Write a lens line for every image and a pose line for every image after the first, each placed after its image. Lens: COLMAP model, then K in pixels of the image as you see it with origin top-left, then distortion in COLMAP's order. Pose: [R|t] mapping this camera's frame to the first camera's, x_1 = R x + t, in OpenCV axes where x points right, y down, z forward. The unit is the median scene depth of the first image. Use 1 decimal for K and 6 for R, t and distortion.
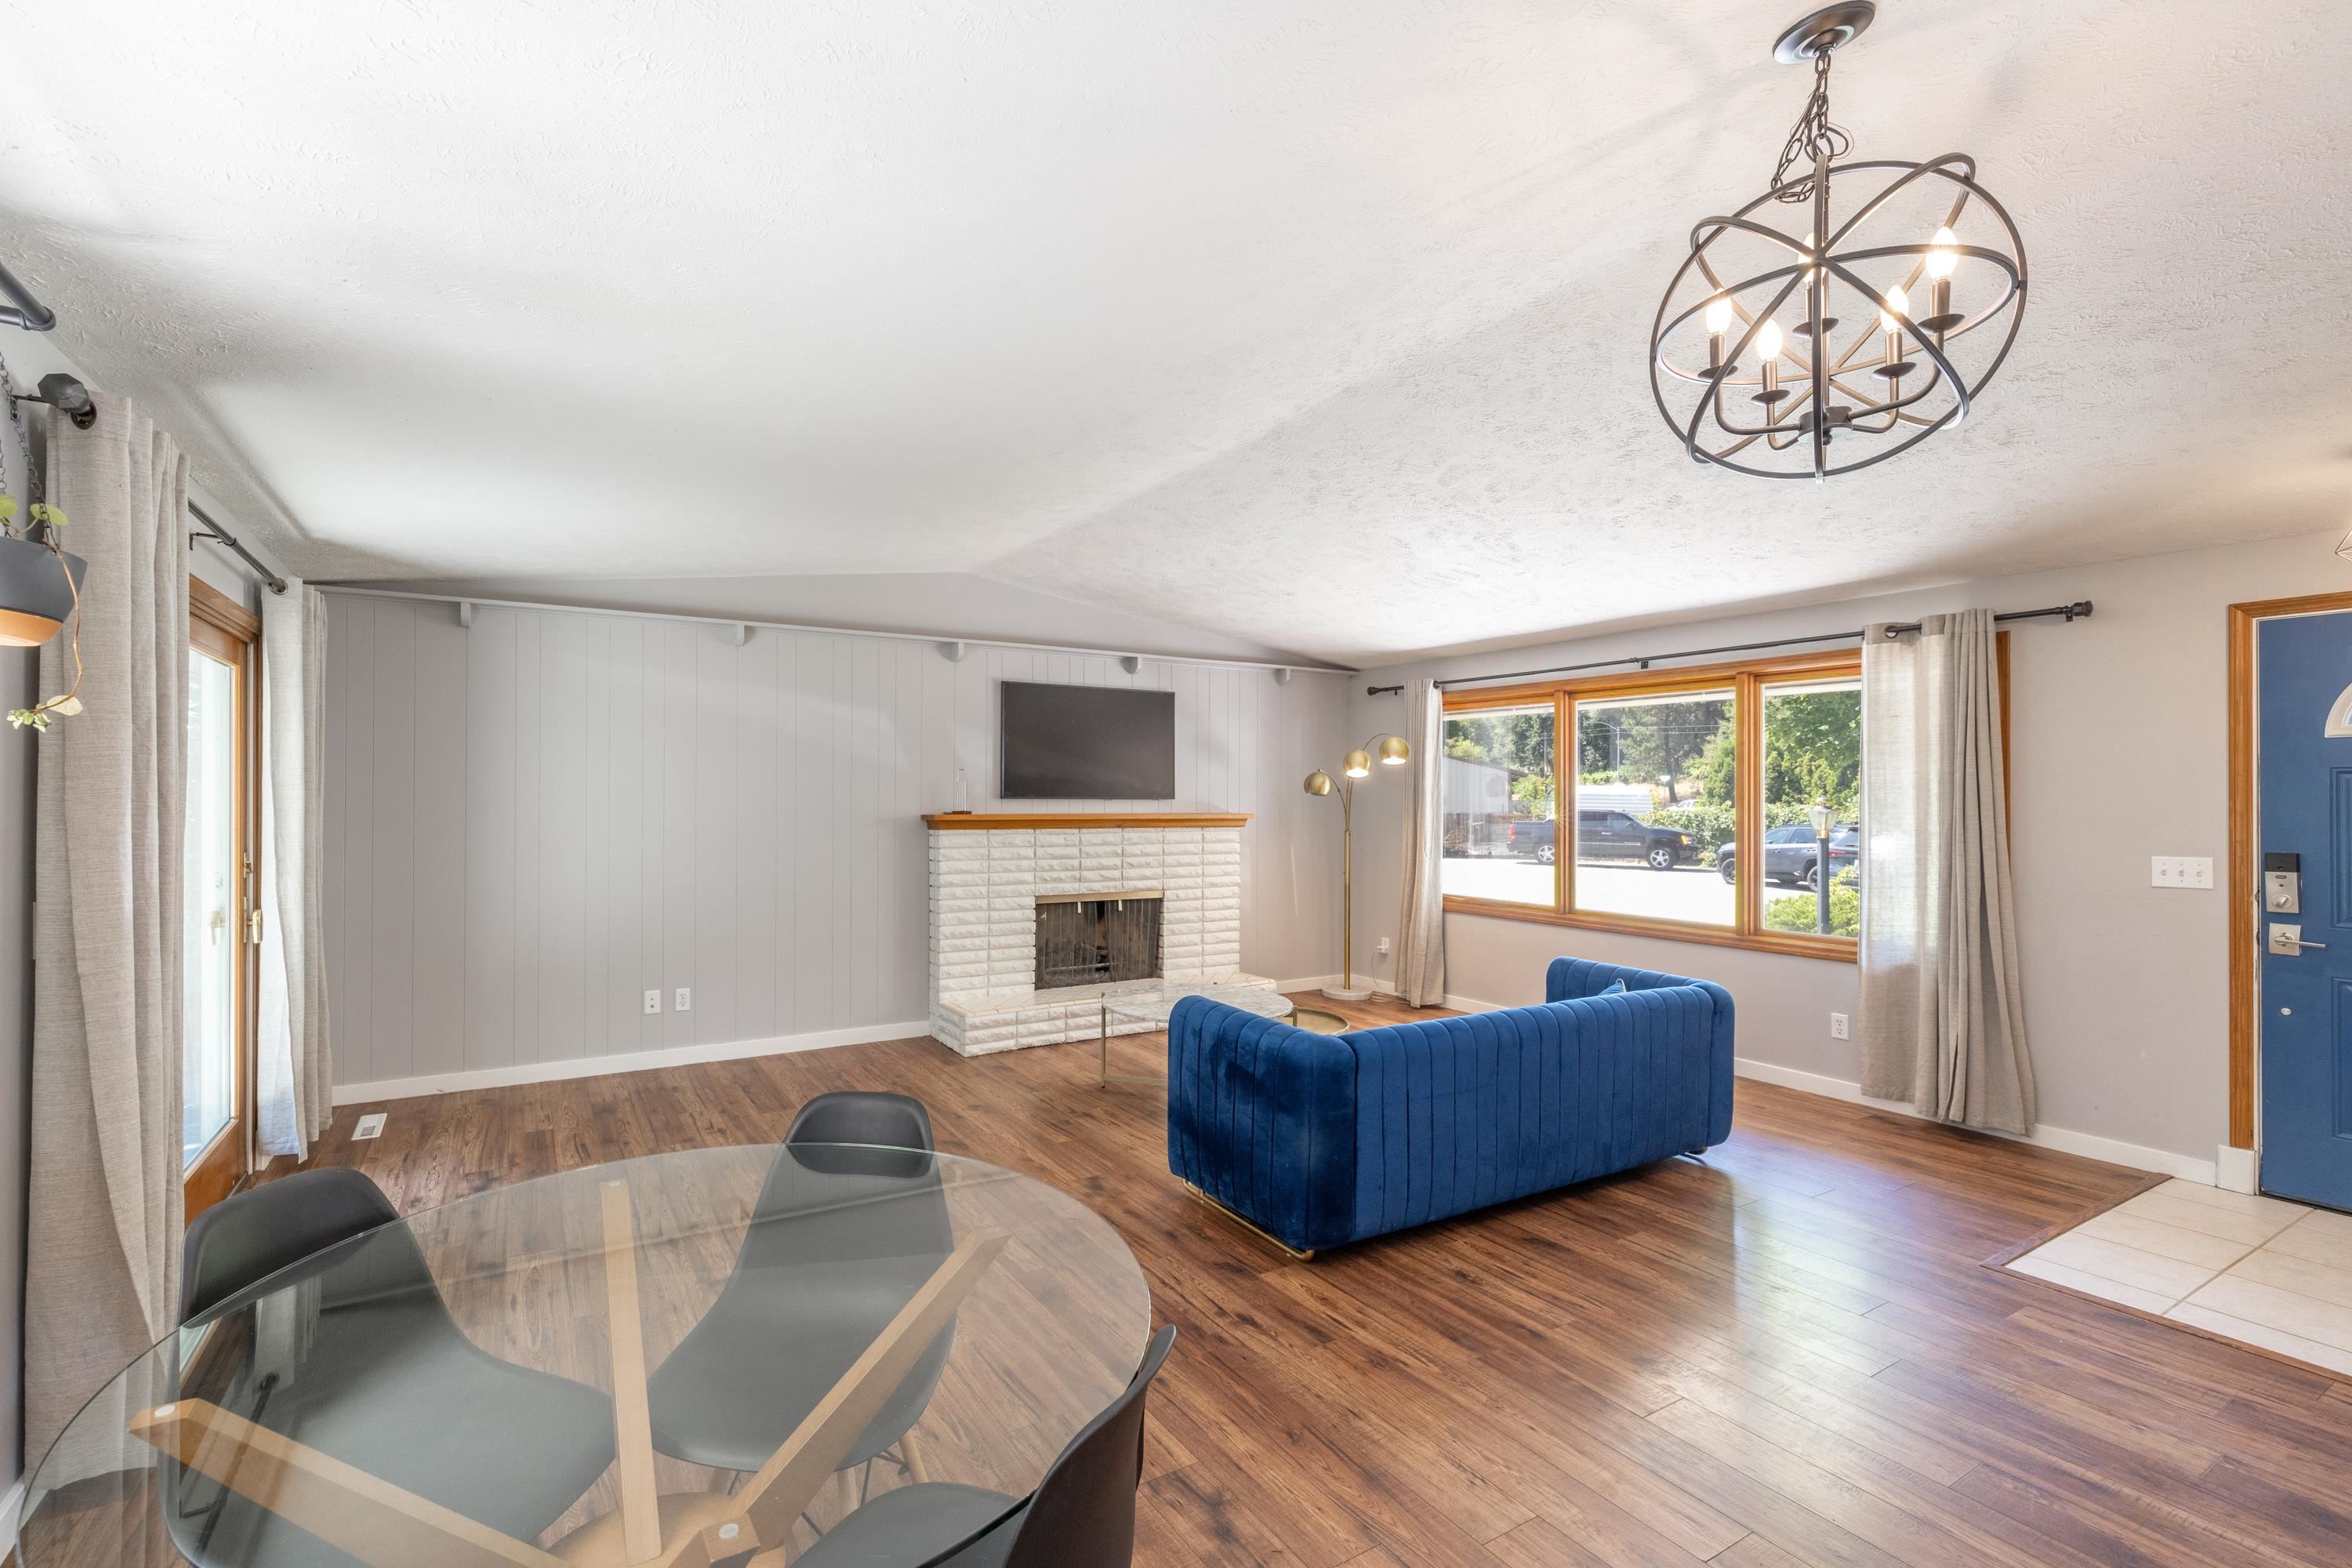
lens RADIAL K [[1050.3, 0, 1106.0], [0, 1050.3, 780.4], [0, 0, 1]] dist [0.000519, 0.000698]
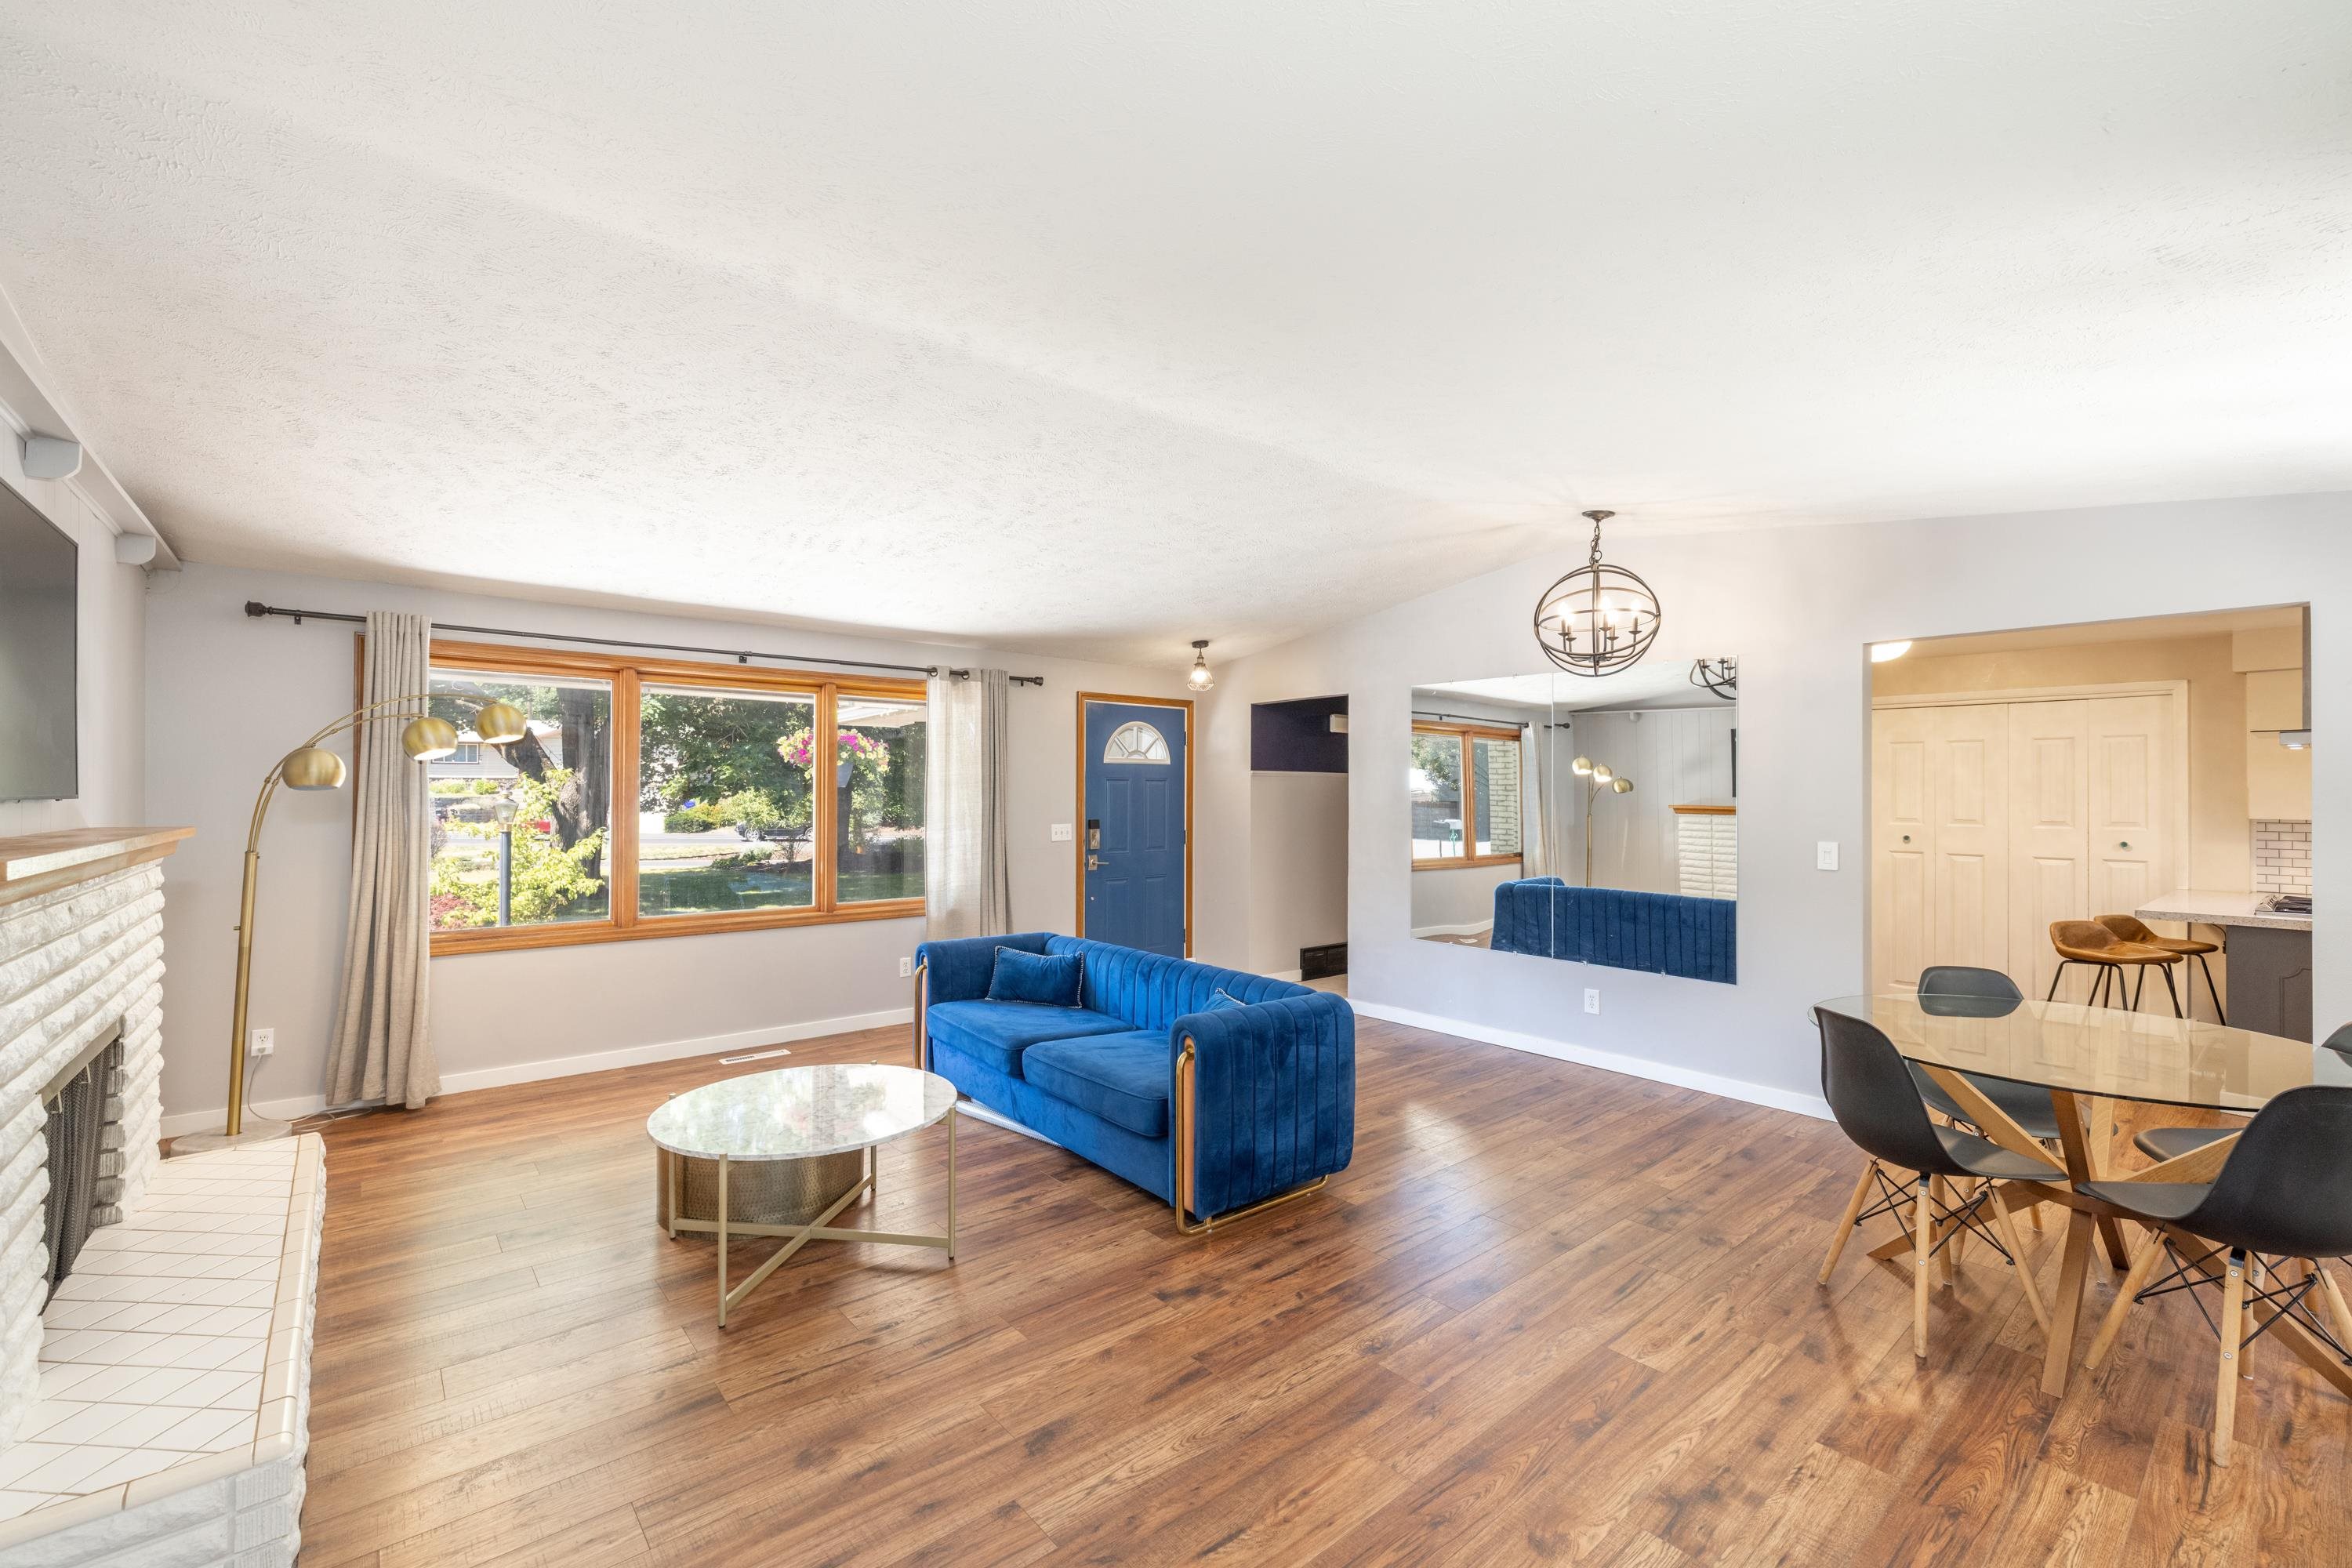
lens RADIAL K [[993.1, 0, 1176.0], [0, 993.1, 784.0], [0, 0, 1]] dist [-0.000717, 0.000167]
pose [[-0.189862, 0.003654, 0.981804, -0.716998], [-0.019884, 0.999774, -0.007566, 0.010988], [-0.981609, -0.020958, -0.189746, 1.123139]]
